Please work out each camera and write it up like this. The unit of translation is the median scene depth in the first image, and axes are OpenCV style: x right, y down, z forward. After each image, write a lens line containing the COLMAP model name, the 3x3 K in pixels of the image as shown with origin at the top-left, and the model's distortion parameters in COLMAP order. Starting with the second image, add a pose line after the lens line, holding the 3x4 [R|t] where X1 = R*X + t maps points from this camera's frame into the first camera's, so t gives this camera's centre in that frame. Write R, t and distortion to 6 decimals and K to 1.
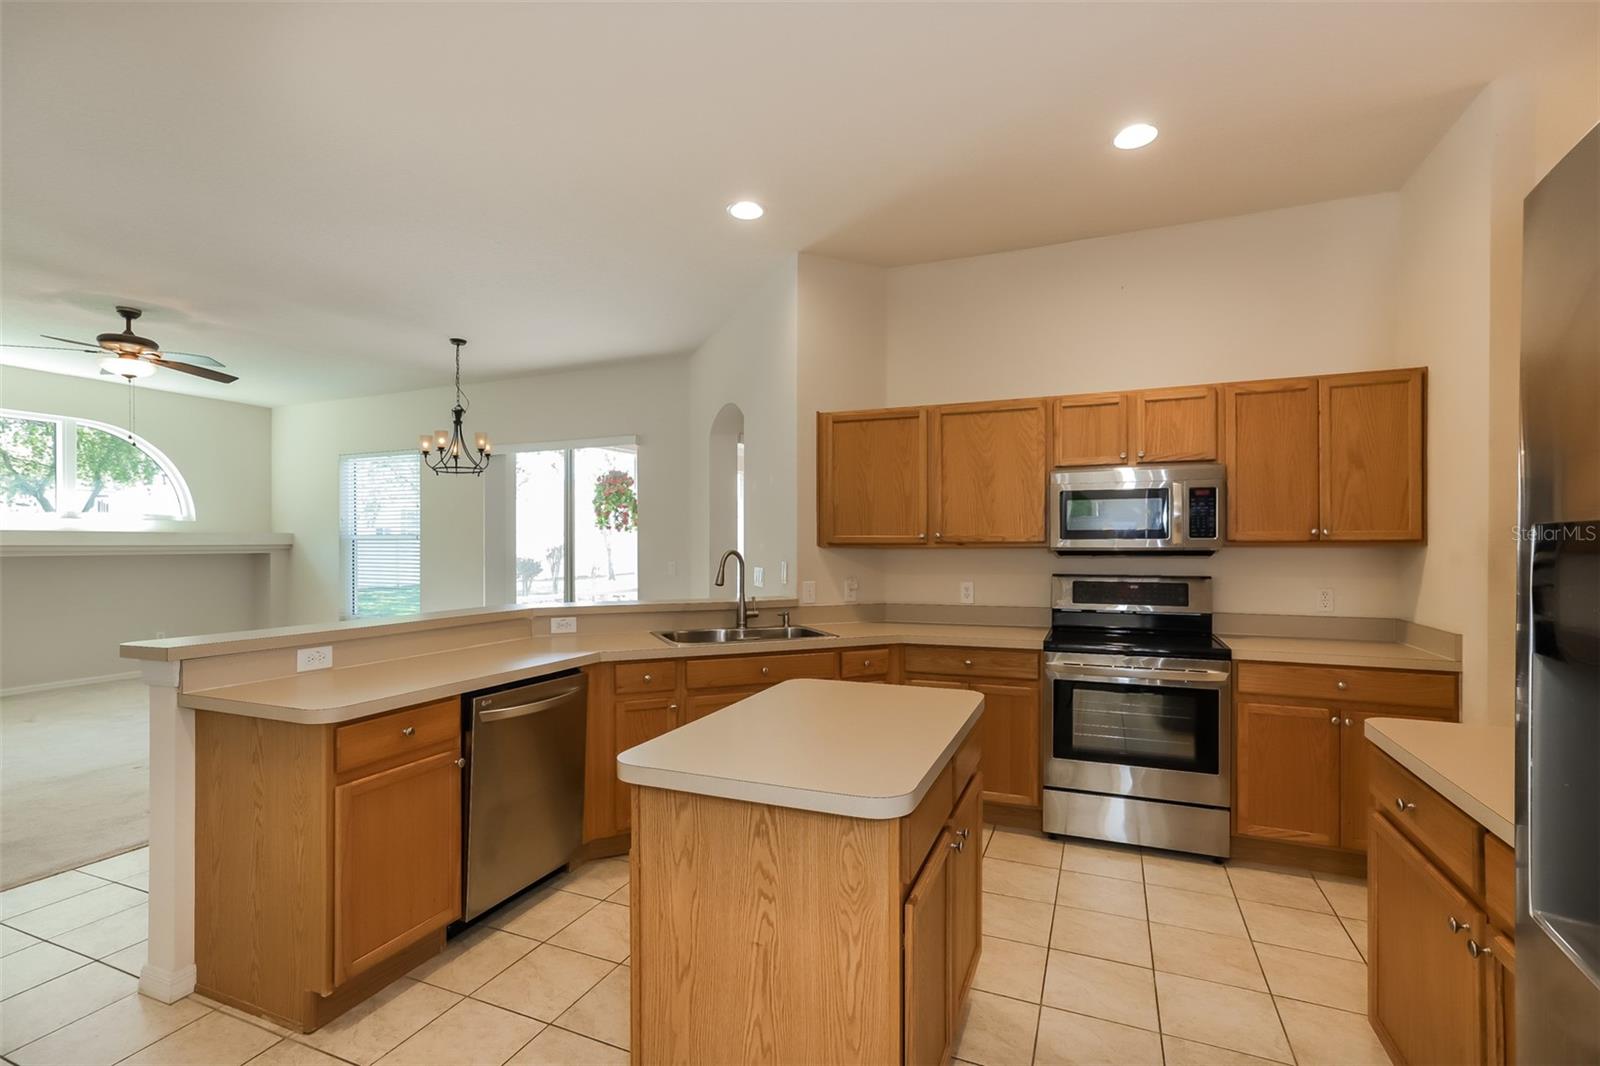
lens RADIAL K [[733.2, 0, 800.0], [0, 733.2, 533.0], [0, 0, 1]] dist [-0.000882, 0.000303]
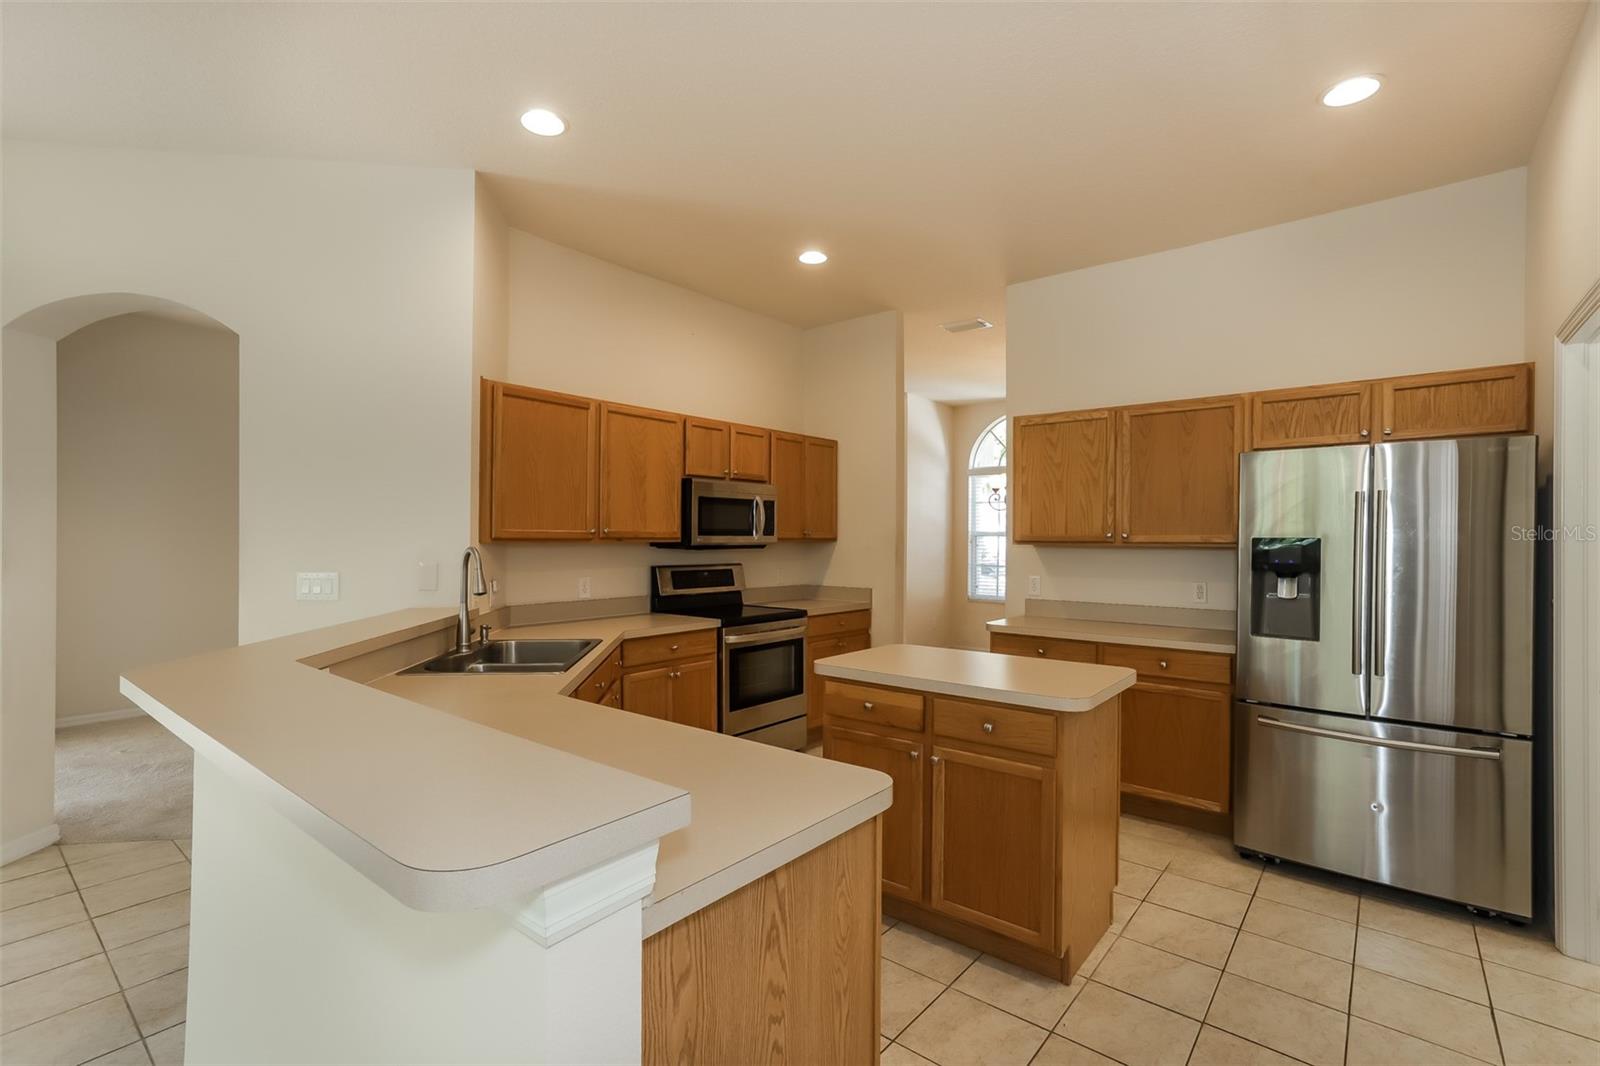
lens RADIAL K [[733.2, 0, 800.0], [0, 733.2, 533.0], [0, 0, 1]] dist [-0.000882, 0.000303]
pose [[0.298372, 0.009478, 0.954403, -0.640214], [-0.018470, 0.999821, -0.004155, 0.005053], [-0.954271, -0.016388, 0.298494, 0.418924]]
